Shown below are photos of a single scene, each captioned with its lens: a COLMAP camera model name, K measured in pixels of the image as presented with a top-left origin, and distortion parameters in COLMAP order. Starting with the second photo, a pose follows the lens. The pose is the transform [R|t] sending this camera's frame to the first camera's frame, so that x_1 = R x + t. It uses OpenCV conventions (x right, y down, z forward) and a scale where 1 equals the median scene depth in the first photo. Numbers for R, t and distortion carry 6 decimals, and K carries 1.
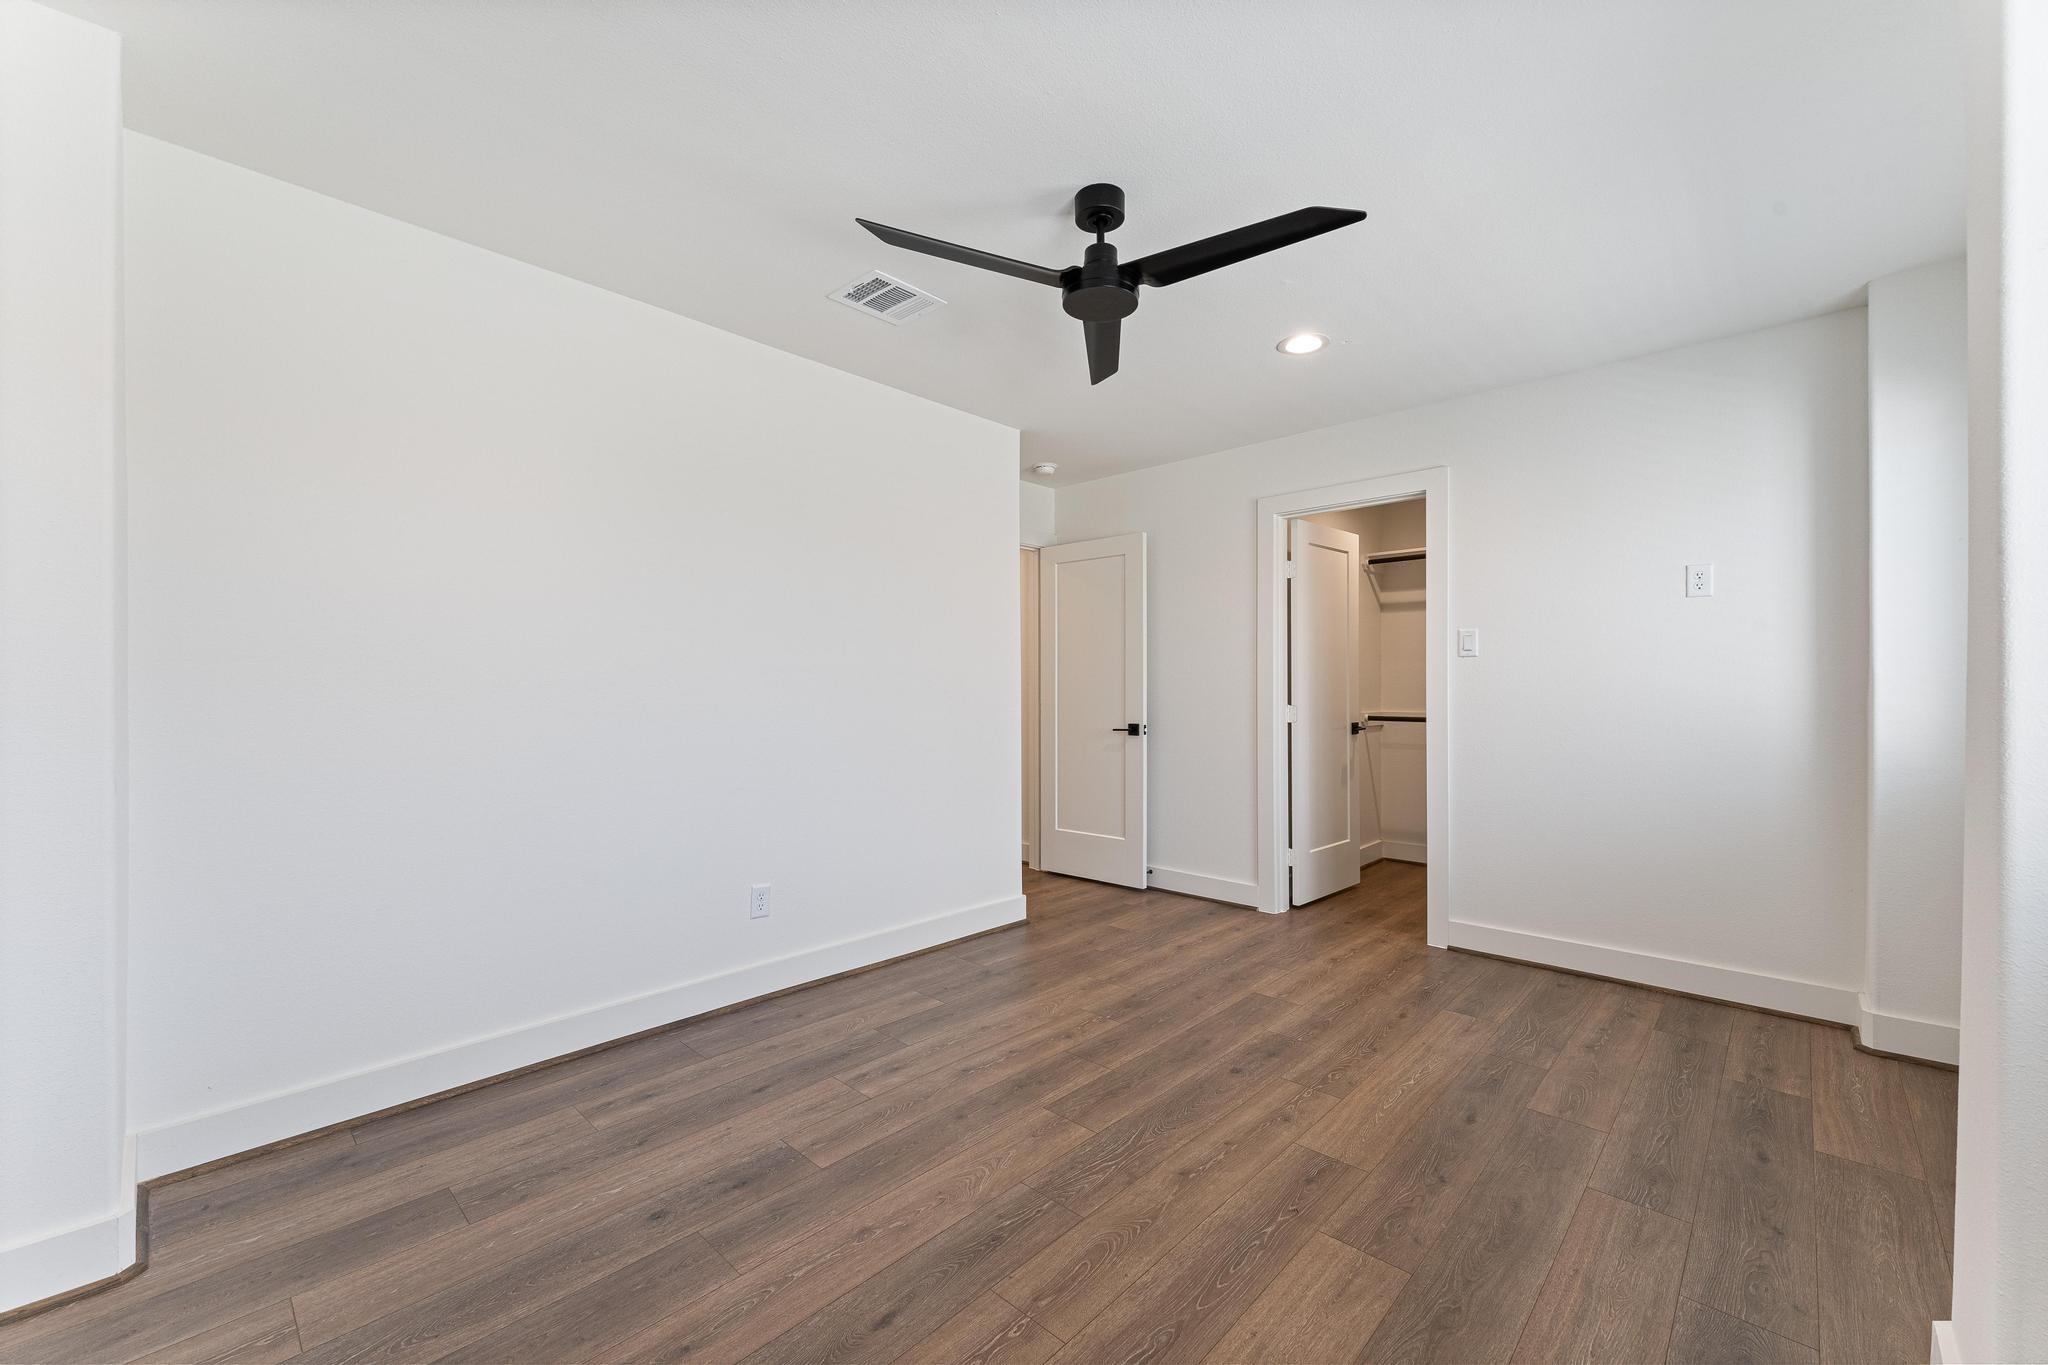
lens RADIAL K [[823.4, 0, 1021.6], [0, 823.4, 689.1], [0, 0, 1]] dist [-0.000125, -0.000043]
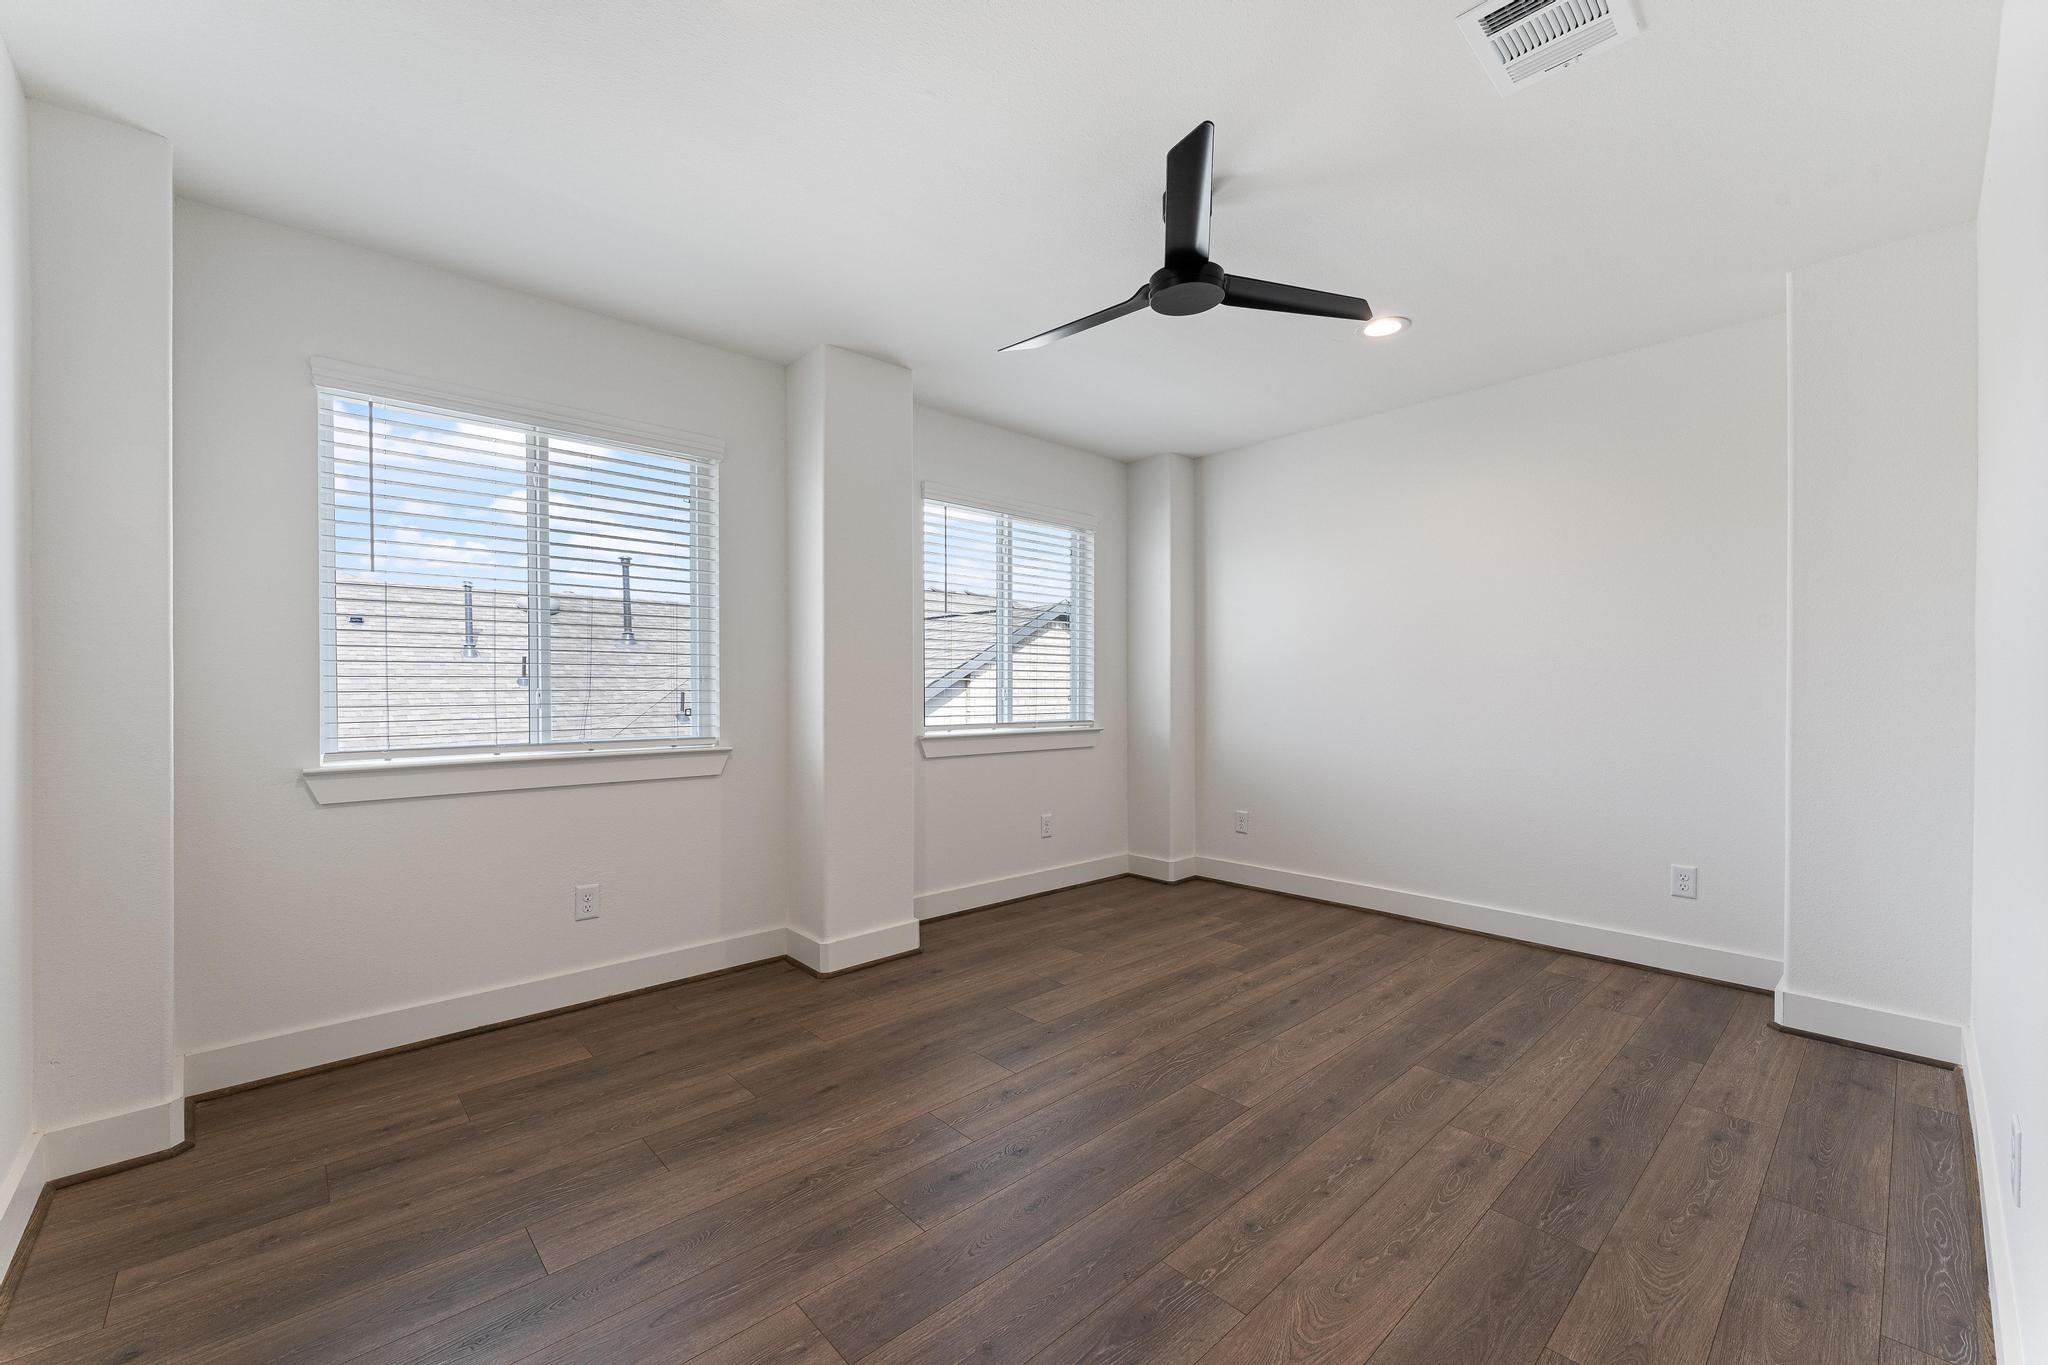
lens RADIAL K [[823.4, 0, 1021.6], [0, 823.4, 689.1], [0, 0, 1]] dist [-0.000125, -0.000043]
pose [[-0.997520, 0.003530, 0.070291, 0.230777], [0.003656, 0.999992, 0.001661, 0.017214], [-0.070284, 0.001914, -0.997525, 2.047784]]
